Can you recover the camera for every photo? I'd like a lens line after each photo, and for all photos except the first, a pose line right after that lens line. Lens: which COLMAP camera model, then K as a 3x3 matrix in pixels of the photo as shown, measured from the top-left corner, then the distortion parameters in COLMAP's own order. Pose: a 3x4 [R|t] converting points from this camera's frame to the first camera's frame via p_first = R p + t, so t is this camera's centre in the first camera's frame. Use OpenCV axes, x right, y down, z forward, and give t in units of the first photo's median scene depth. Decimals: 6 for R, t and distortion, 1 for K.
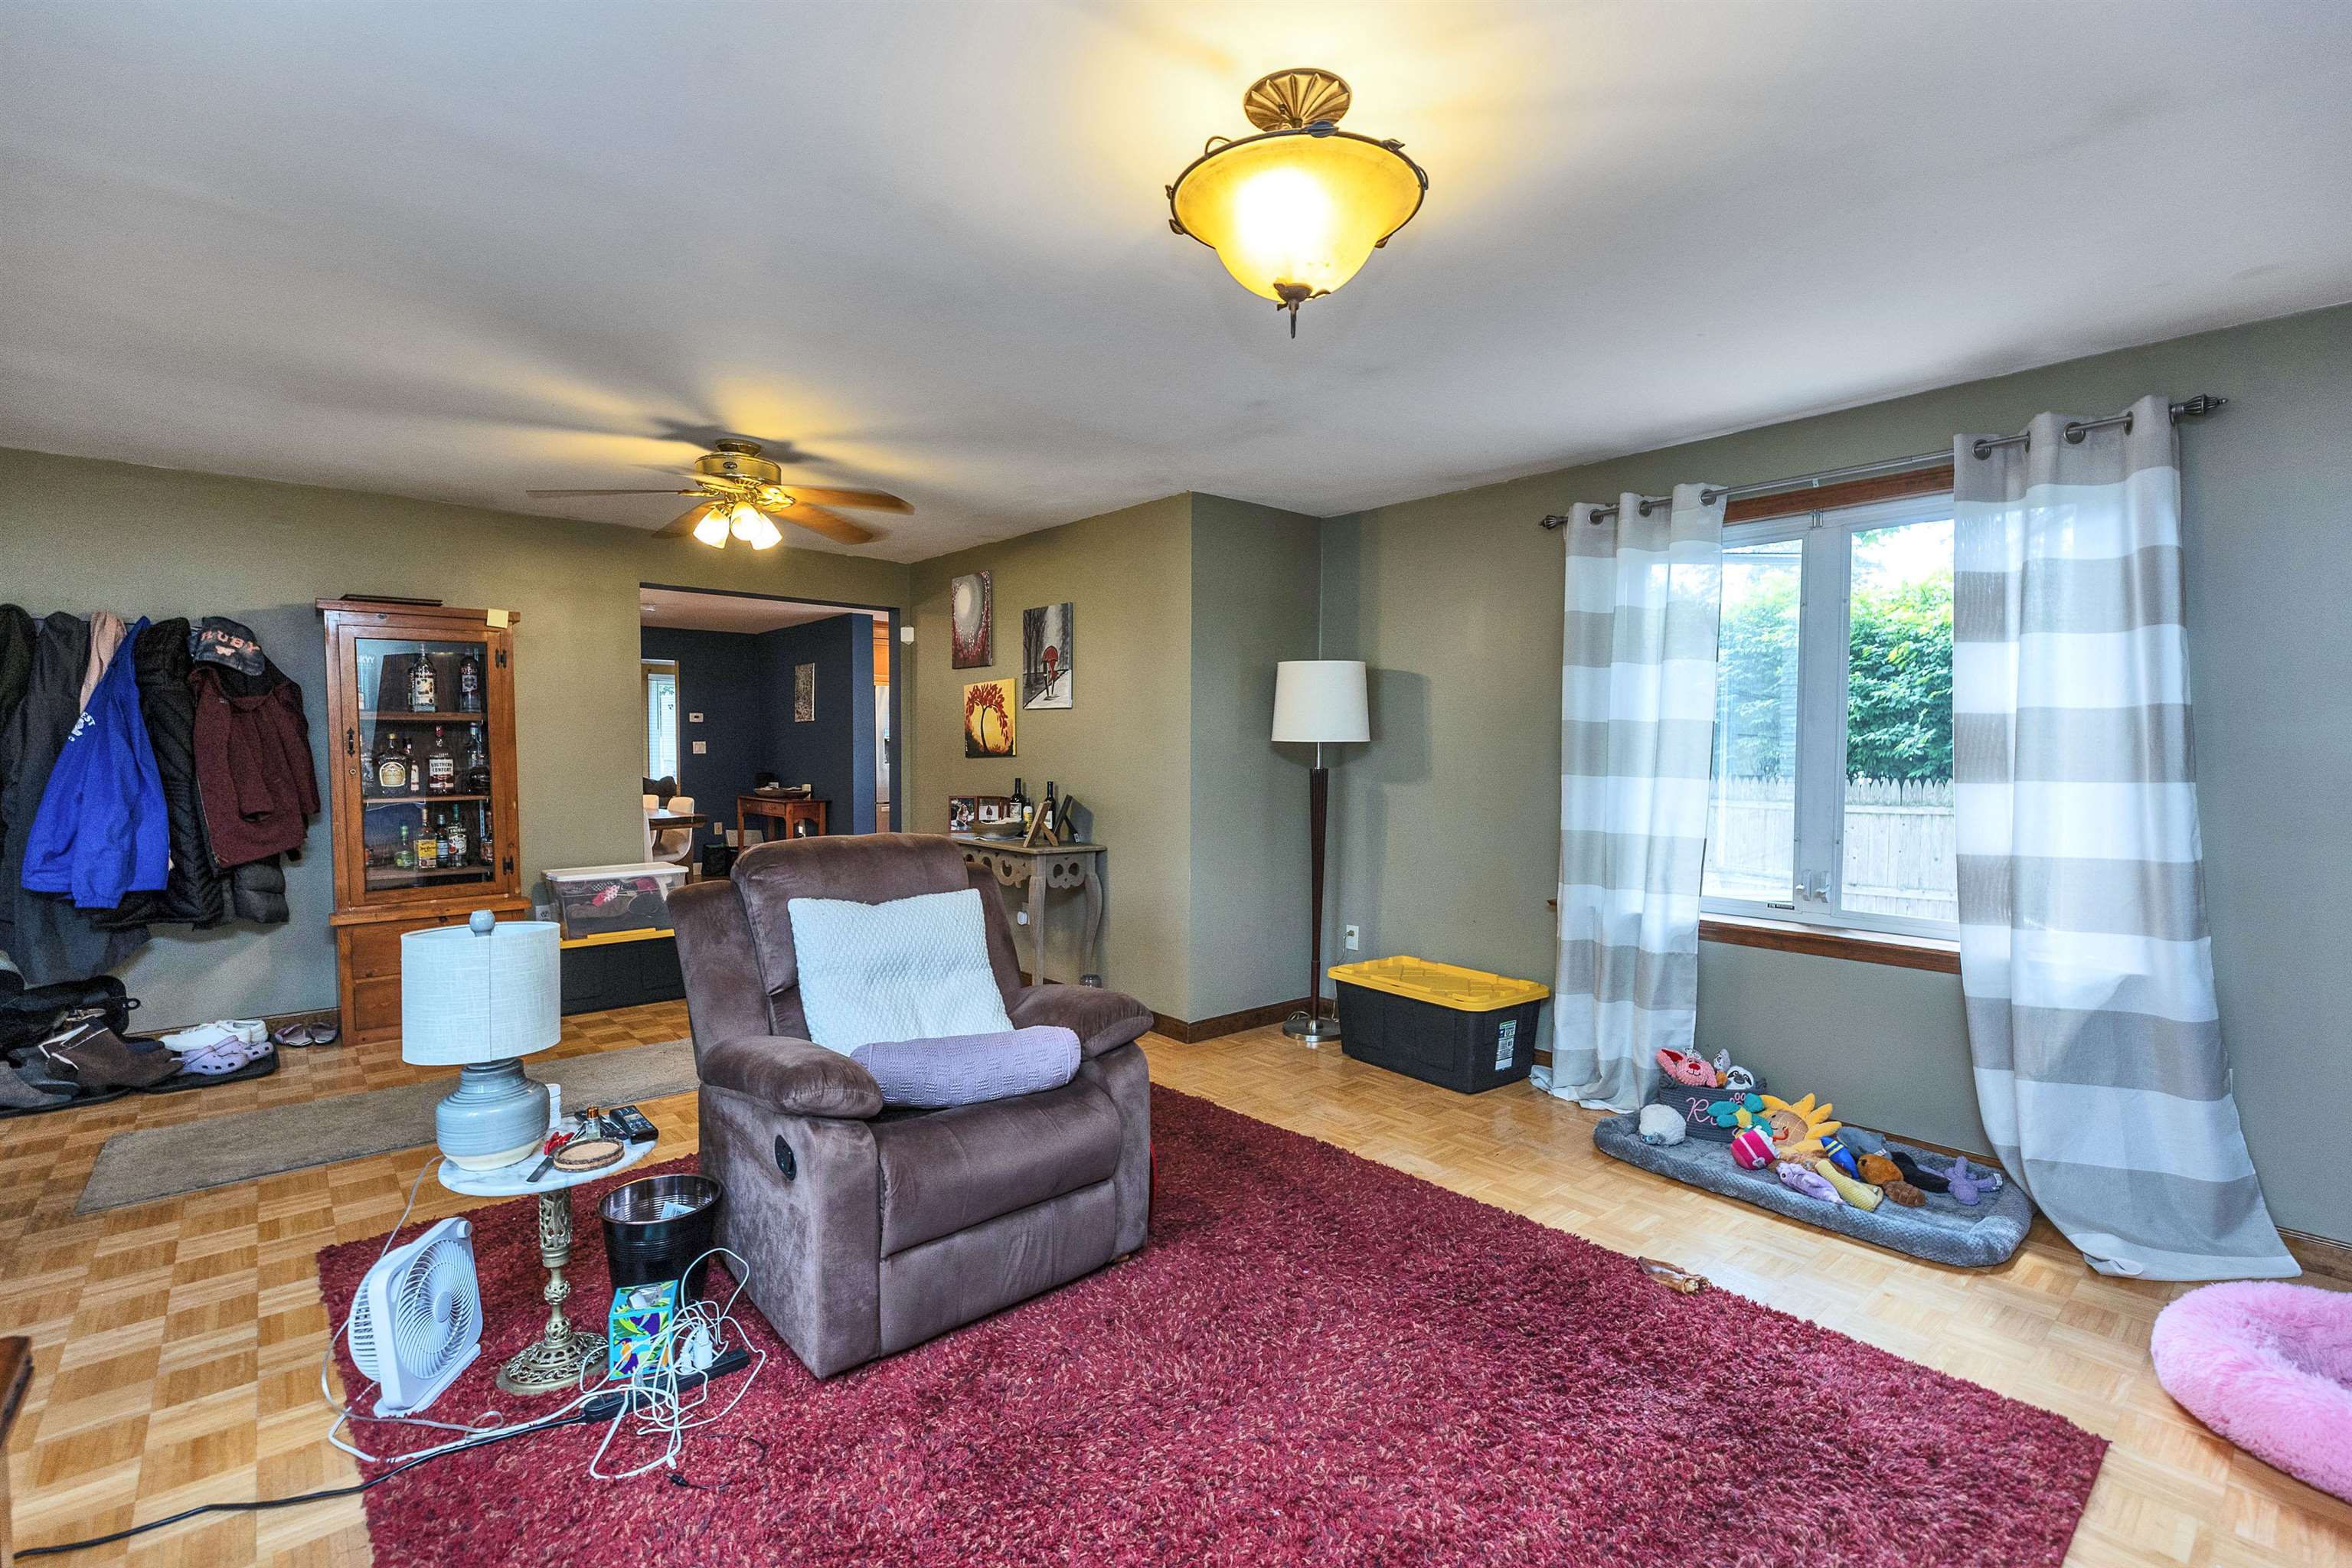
lens RADIAL K [[1051.5, 0, 1167.7], [0, 1051.5, 791.2], [0, 0, 1]] dist [-0.000728, 0.000203]
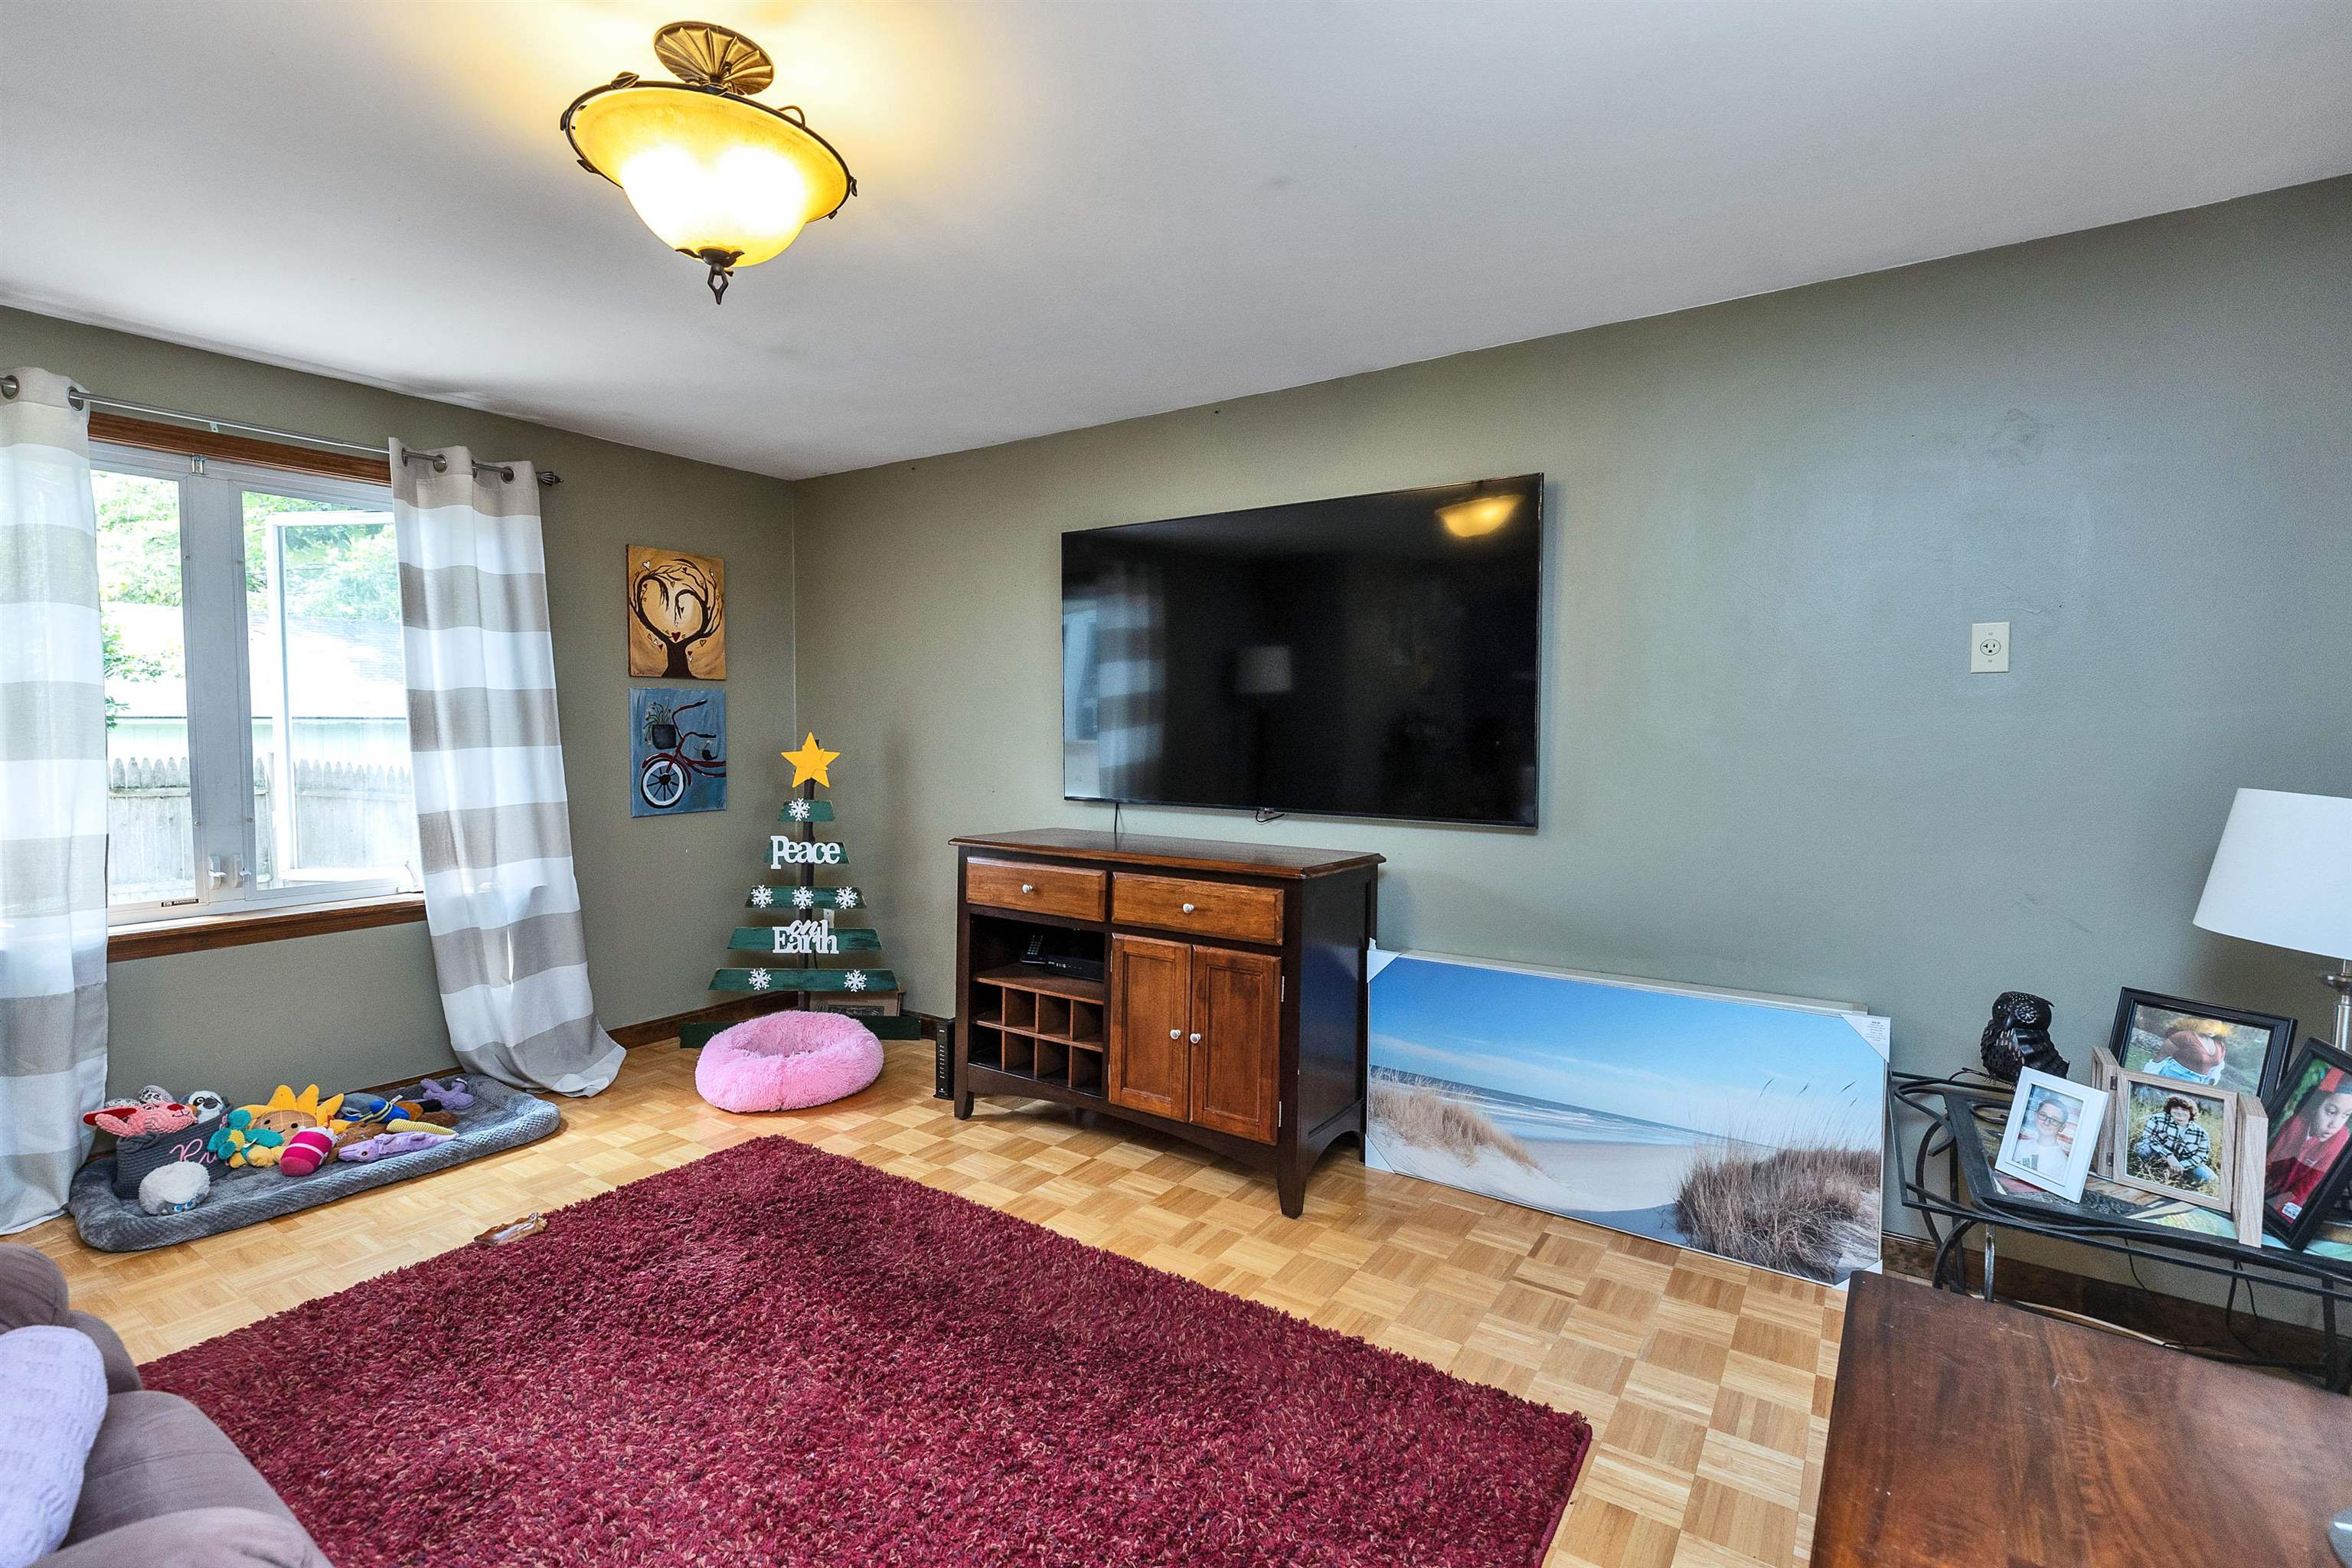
lens RADIAL K [[1051.5, 0, 1176.3], [0, 1051.5, 778.8], [0, 0, 1]] dist [-0.000728, 0.000203]
pose [[-0.259257, -0.057860, 0.964074, -0.547422], [0.035160, 0.996977, 0.069290, -0.027458], [-0.965168, 0.051861, -0.256439, 0.501079]]
